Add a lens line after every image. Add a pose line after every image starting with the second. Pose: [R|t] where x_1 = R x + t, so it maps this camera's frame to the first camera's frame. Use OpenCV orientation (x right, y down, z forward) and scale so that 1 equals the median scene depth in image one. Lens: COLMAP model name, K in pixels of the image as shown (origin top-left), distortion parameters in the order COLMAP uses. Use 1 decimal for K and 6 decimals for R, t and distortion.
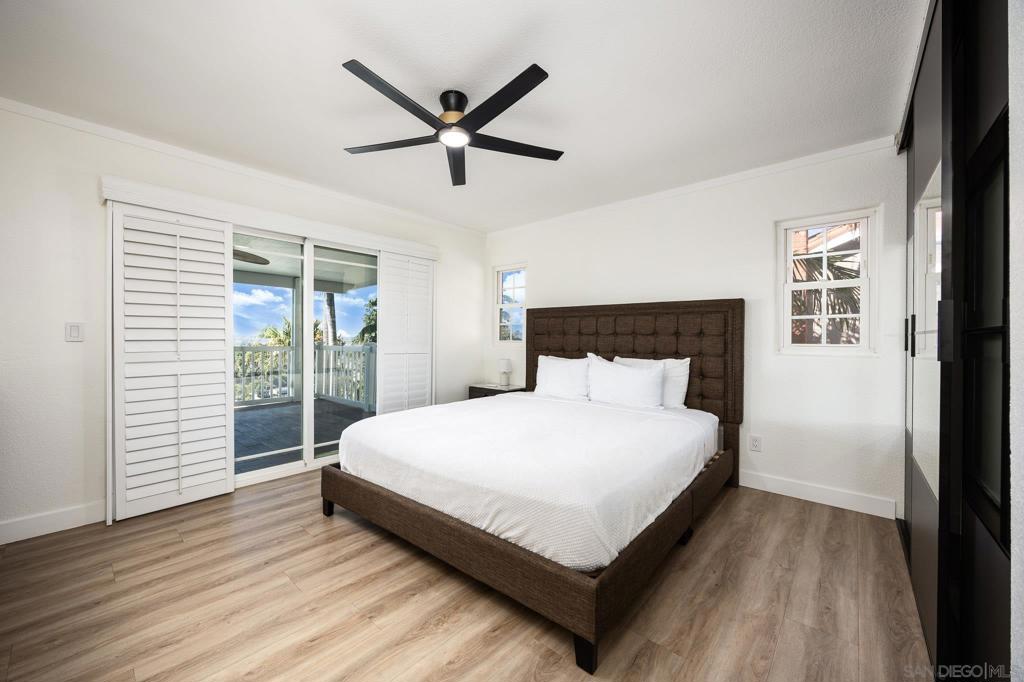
lens RADIAL K [[394.6, 0, 508.8], [0, 394.6, 340.3], [0, 0, 1]] dist [-0.001720, 0.000223]
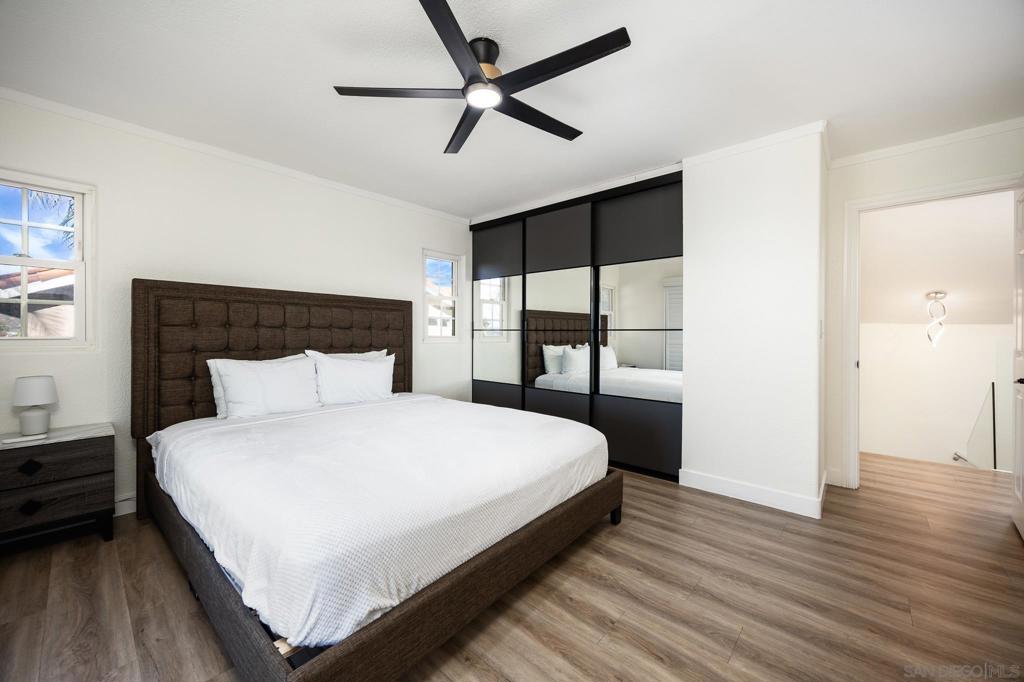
lens RADIAL K [[394.6, 0, 508.5], [0, 394.6, 334.2], [0, 0, 1]] dist [-0.001720, 0.000223]
pose [[0.008460, -0.011509, 0.999898, -1.081084], [-0.000263, 0.999934, 0.011512, -0.017918], [-0.999964, -0.000360, 0.008456, 1.023953]]
